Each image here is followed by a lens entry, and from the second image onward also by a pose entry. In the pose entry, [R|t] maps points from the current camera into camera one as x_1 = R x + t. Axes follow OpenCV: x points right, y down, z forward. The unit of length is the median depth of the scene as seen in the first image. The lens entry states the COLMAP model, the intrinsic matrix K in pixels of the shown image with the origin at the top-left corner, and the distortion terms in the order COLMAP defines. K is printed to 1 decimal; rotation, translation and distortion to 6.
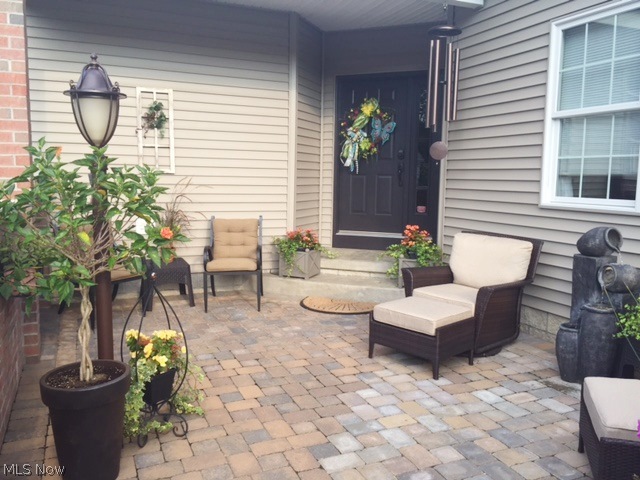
lens RADIAL K [[563.1, 0, 324.5], [0, 563.1, 234.4], [0, 0, 1]] dist [0.077657, -0.087822]
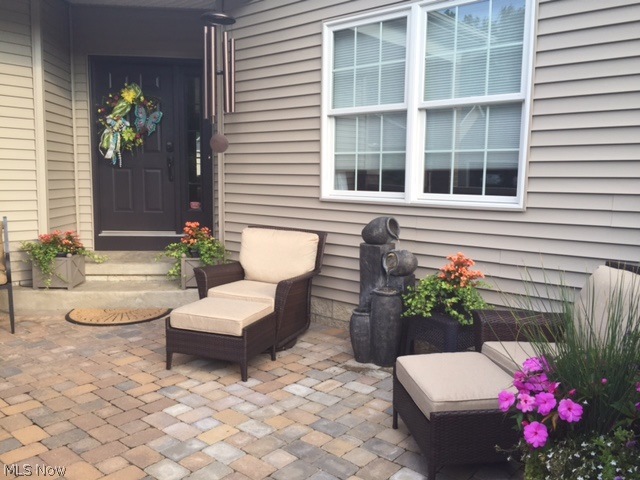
lens RADIAL K [[563.1, 0, 325.6], [0, 563.1, 239.9], [0, 0, 1]] dist [0.077657, -0.087822]
pose [[0.901605, -0.051398, 0.429496, -0.065694], [0.043219, 0.998651, 0.028784, -0.004740], [-0.430396, -0.007389, 0.902610, 0.060422]]
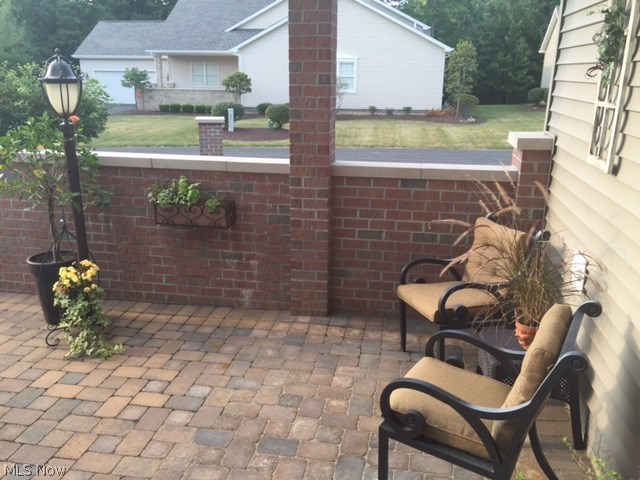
lens RADIAL K [[563.1, 0, 318.4], [0, 563.1, 240.5], [0, 0, 1]] dist [0.077657, -0.087822]
pose [[-0.572069, 0.224428, -0.788904, 0.237636], [-0.091927, 0.938233, 0.333570, -0.228464], [0.815038, 0.263346, -0.516102, 1.331409]]
